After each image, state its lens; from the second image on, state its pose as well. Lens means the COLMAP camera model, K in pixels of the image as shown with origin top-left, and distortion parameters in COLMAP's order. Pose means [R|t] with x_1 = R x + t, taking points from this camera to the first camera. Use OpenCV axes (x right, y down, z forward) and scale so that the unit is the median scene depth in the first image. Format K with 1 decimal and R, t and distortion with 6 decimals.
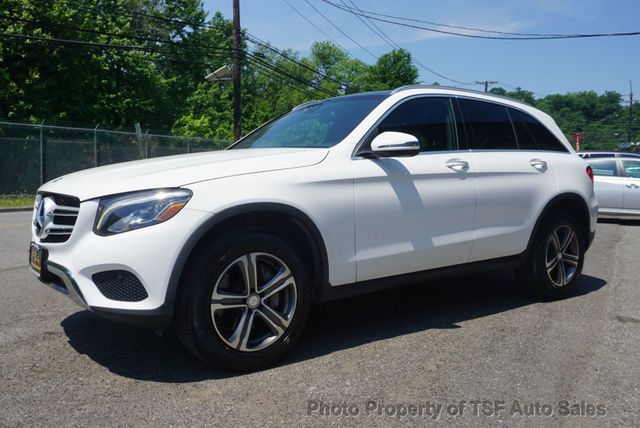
lens RADIAL K [[573.5, 0, 320.0], [0, 573.5, 214.0], [0, 0, 1]] dist [-0.014853, -0.010559]
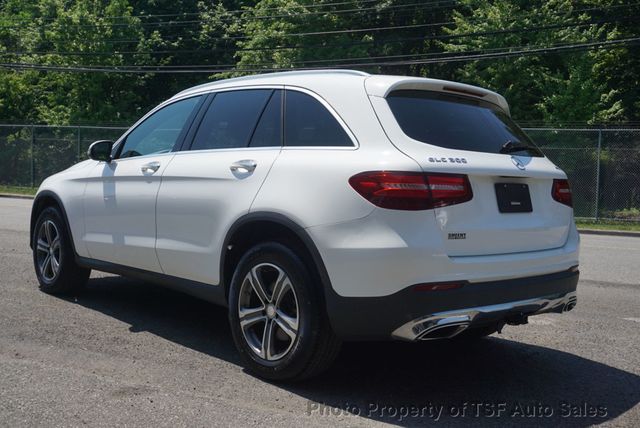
lens RADIAL K [[676.5, 0, 320.0], [0, 676.5, 214.0], [0, 0, 1]] dist [0.047182, -0.002308]
pose [[0.089823, 0.054513, -0.994465, 1.807683], [-0.103761, 0.993580, 0.045092, -0.114288], [0.990538, 0.099137, 0.094903, 1.510503]]
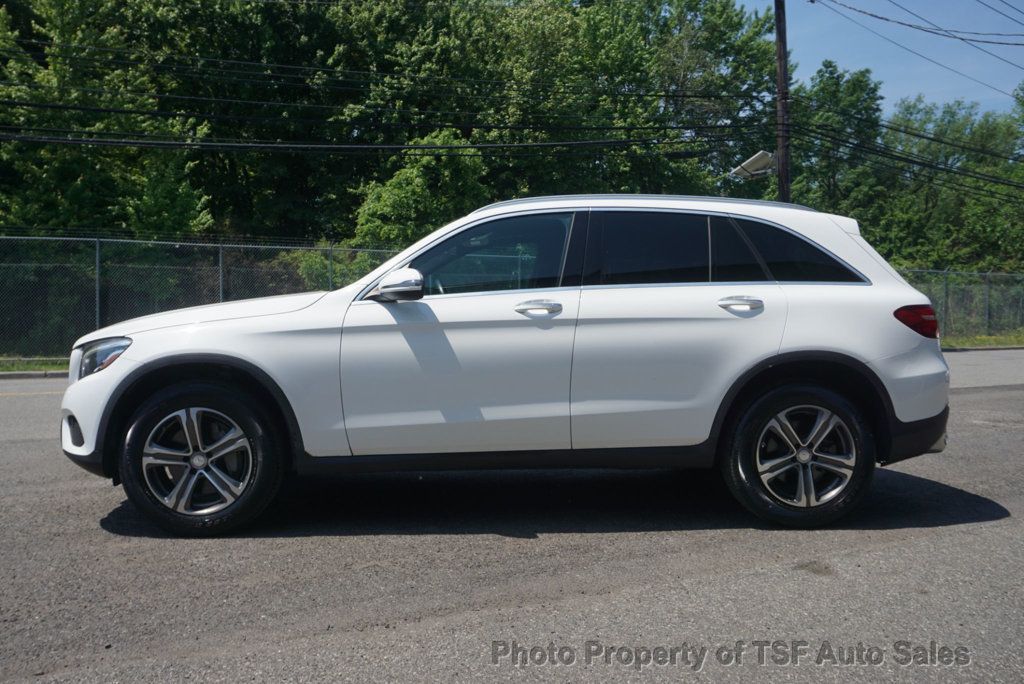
lens RADIAL K [[899.6, 0, 512.0], [0, 899.6, 342.0], [0, 0, 1]] dist [-0.018230, 0.009232]
pose [[0.833066, 0.010264, -0.553079, 1.061529], [-0.033839, 0.998901, -0.032433, -0.008224], [0.552138, 0.045735, 0.832497, 0.067145]]
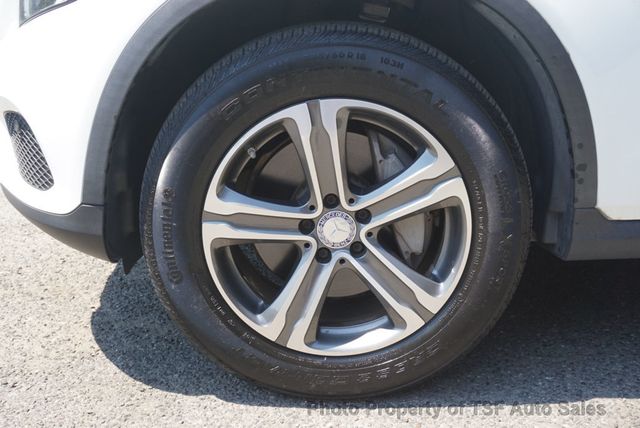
lens RADIAL K [[770.6, 0, 320.0], [0, 770.6, 214.0], [0, 0, 1]] dist [0.021651, -0.004885]
pose [[0.797691, 0.164235, -0.580273, 0.158993], [-0.035413, 0.973299, 0.226791, 0.027725], [0.602026, -0.160360, 0.782208, 0.583487]]
